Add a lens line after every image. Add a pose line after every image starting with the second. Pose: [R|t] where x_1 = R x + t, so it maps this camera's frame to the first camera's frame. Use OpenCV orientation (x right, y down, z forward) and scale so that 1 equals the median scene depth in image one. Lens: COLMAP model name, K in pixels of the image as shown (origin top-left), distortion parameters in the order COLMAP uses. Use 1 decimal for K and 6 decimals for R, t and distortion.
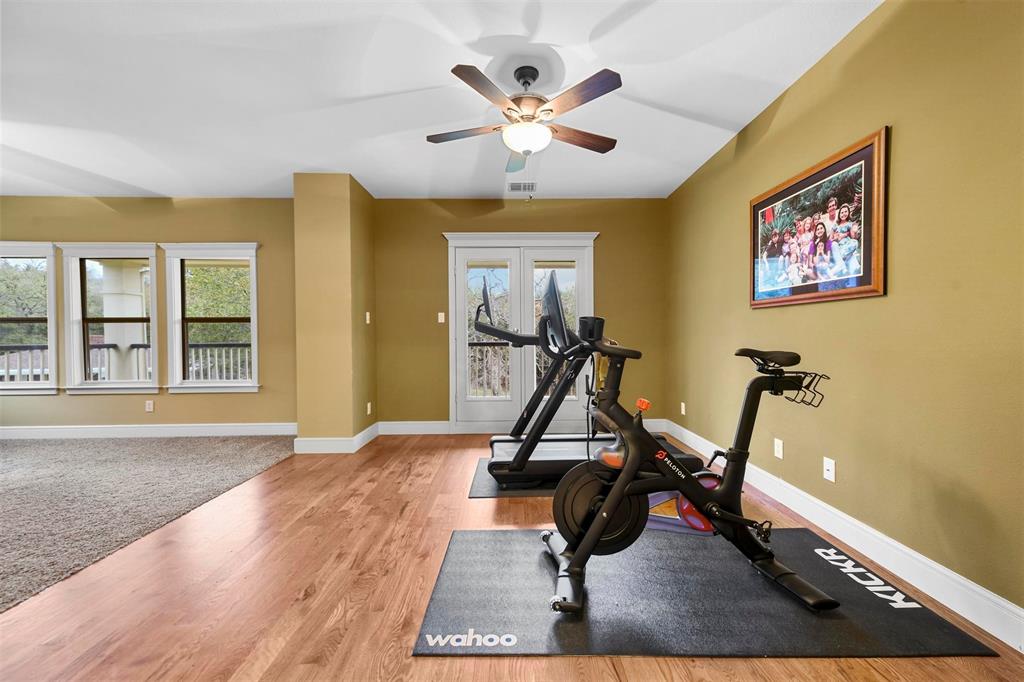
lens RADIAL K [[400.4, 0, 519.4], [0, 400.4, 343.7], [0, 0, 1]] dist [0.011038, 0.000572]
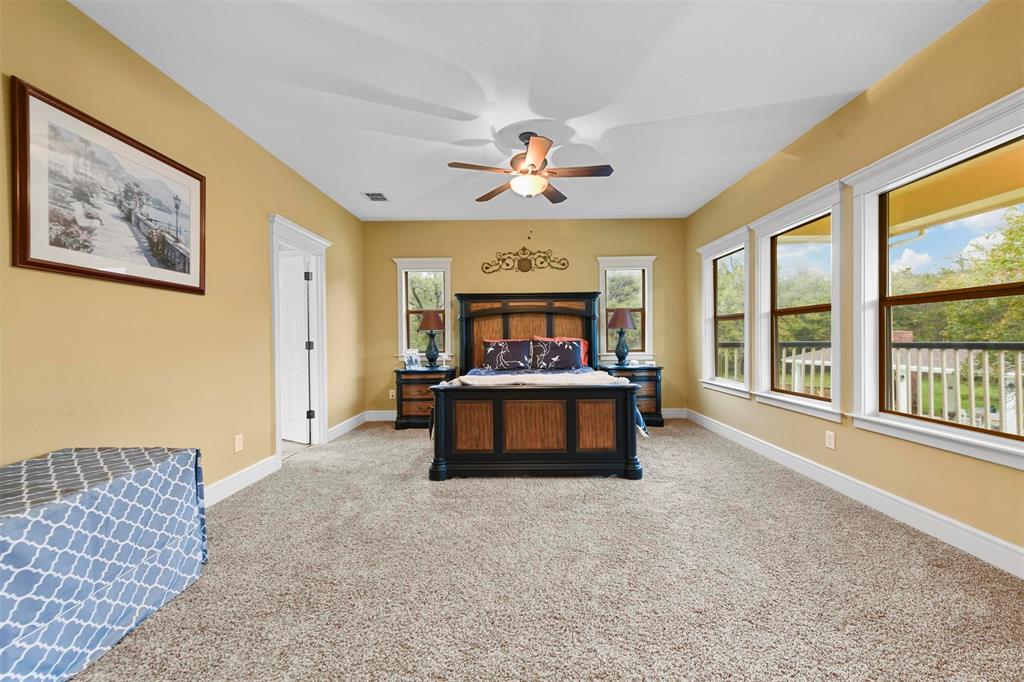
lens RADIAL K [[400.4, 0, 522.0], [0, 400.4, 341.3], [0, 0, 1]] dist [0.011038, 0.000572]
pose [[-0.012921, 0.013032, -0.999832, -0.522409], [-0.010394, 0.999859, 0.013167, -0.012209], [0.999862, 0.010563, -0.012783, 1.008740]]
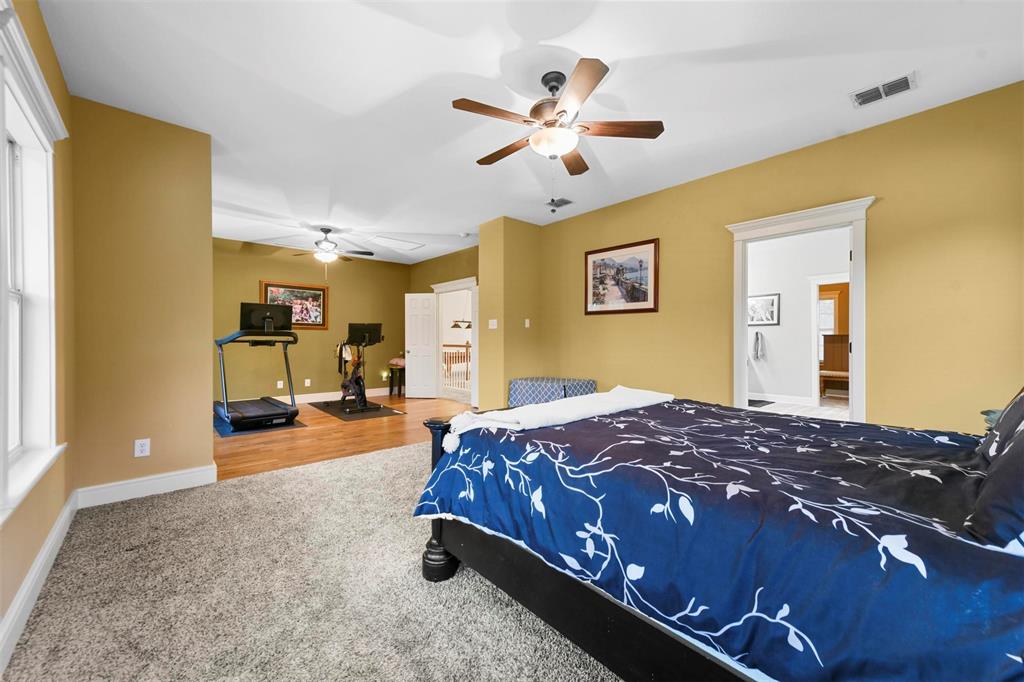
lens RADIAL K [[400.4, 0, 518.7], [0, 400.4, 342.3], [0, 0, 1]] dist [0.011038, 0.000572]
pose [[-0.663744, 0.002554, 0.747956, -2.559470], [0.016739, 0.999794, 0.011440, -0.011298], [-0.747773, 0.020113, -0.663650, 1.767787]]
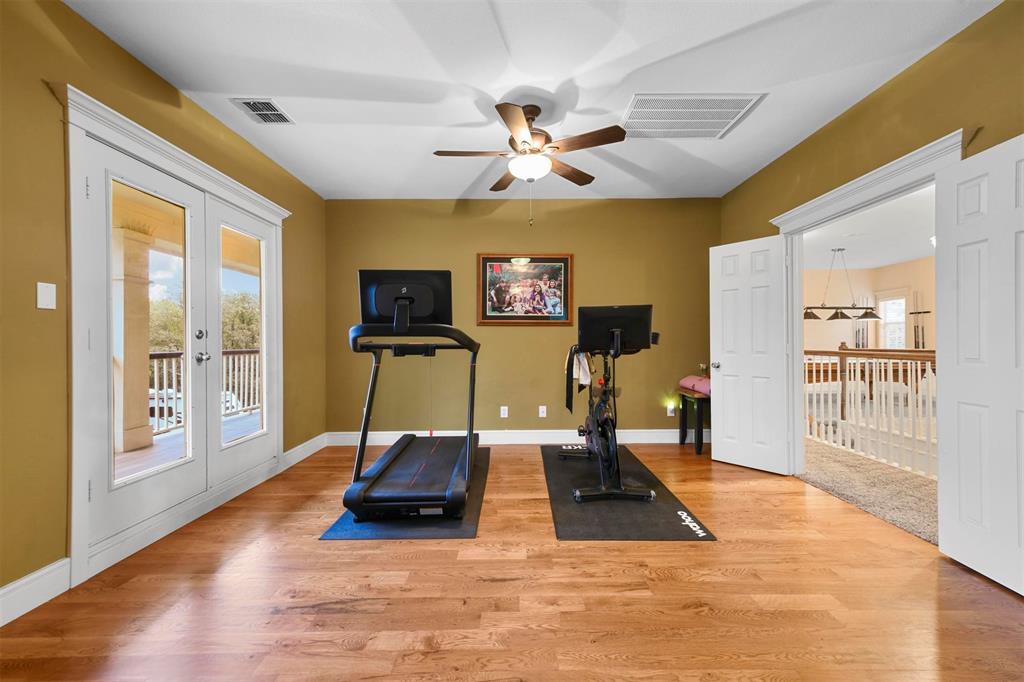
lens RADIAL K [[400.4, 0, 514.3], [0, 400.4, 343.1], [0, 0, 1]] dist [0.011038, 0.000572]
pose [[0.008816, 0.004876, 0.999949, -1.130294], [0.023863, 0.999702, -0.005085, -0.012944], [-0.999676, 0.023906, 0.008697, 1.069113]]
